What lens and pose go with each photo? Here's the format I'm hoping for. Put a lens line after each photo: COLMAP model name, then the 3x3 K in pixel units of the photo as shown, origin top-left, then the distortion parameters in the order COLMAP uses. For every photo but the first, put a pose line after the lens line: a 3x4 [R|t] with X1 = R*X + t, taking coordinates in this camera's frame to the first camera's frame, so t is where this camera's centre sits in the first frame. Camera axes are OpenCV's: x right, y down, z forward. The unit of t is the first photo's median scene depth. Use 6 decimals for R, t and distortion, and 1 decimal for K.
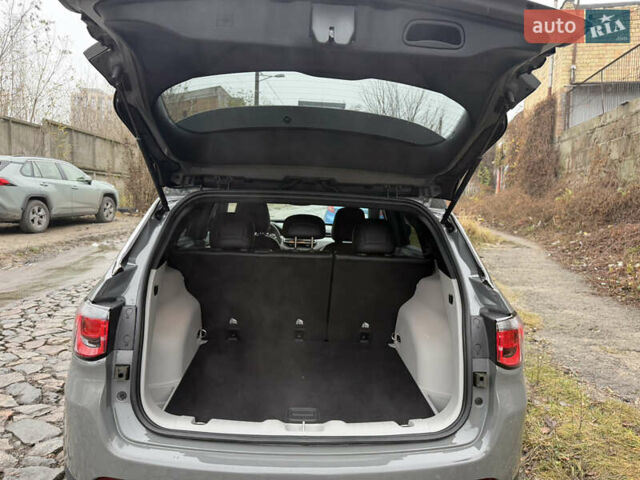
lens RADIAL K [[483.2, 0, 318.0], [0, 483.2, 239.5], [0, 0, 1]] dist [0.043359, -0.063294]
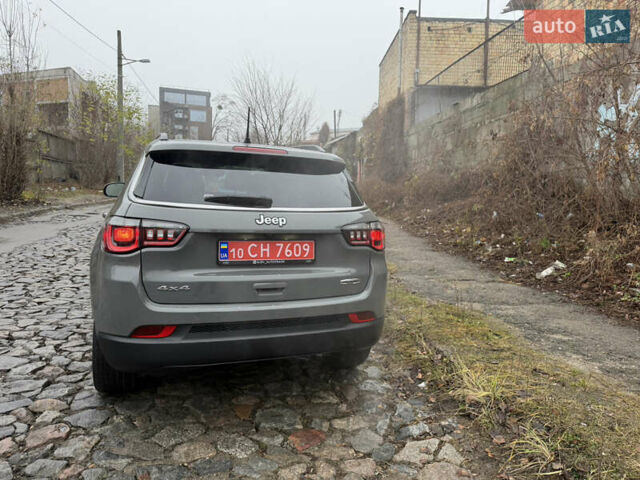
lens RADIAL K [[486.7, 0, 320.0], [0, 486.7, 253.6], [0, 0, 1]] dist [0.054621, -0.062709]
pose [[0.961536, -0.043864, 0.271154, -0.043975], [0.033347, 0.998507, 0.043274, 0.029027], [-0.272647, -0.032567, 0.961563, -0.096375]]
